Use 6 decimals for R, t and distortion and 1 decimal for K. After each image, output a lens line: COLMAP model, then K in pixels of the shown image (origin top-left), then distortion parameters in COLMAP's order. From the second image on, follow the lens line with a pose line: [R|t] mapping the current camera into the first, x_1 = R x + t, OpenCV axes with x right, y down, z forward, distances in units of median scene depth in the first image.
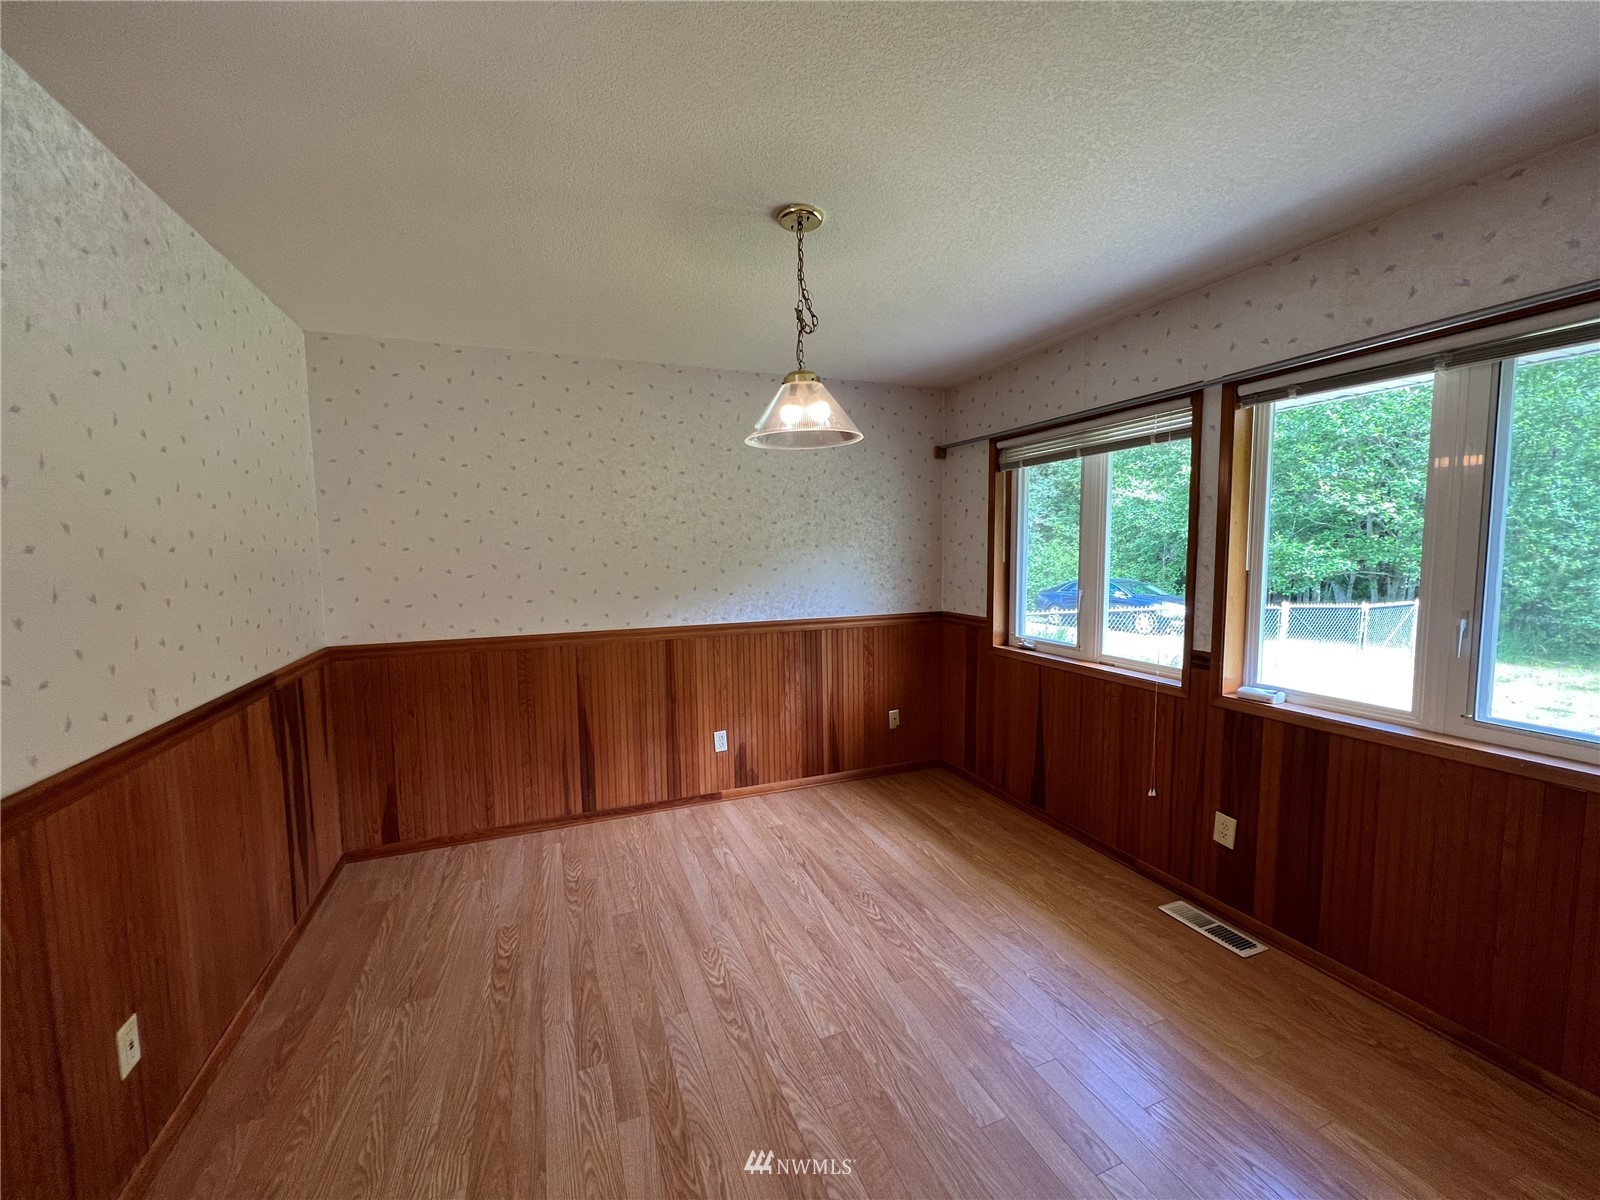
lens RADIAL K [[639.2, 0, 797.3], [0, 639.2, 598.2], [0, 0, 1]] dist [-0.001639, 0.000385]
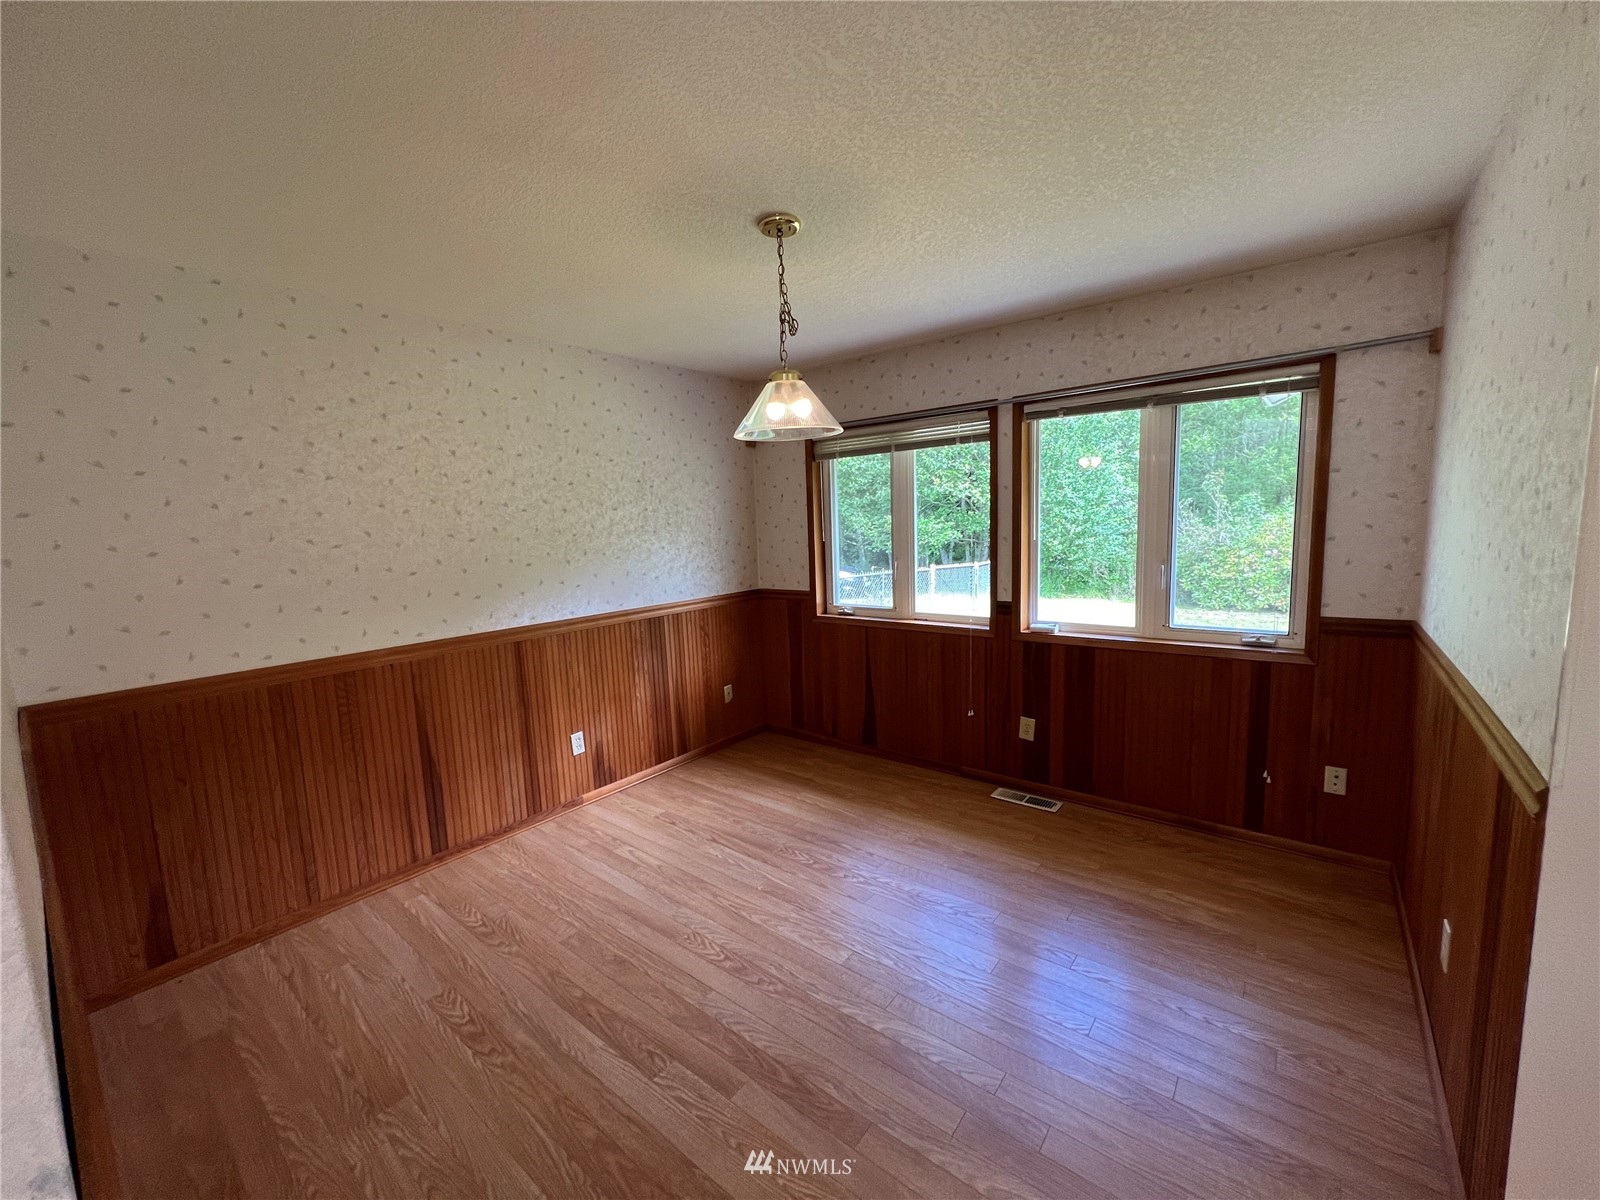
lens RADIAL K [[639.2, 0, 797.3], [0, 639.2, 598.2], [0, 0, 1]] dist [-0.001639, 0.000385]
pose [[0.871065, -0.080852, 0.484467, -0.332118], [0.067296, 0.996702, 0.045340, -0.011665], [-0.486536, -0.006891, 0.873634, 0.028666]]
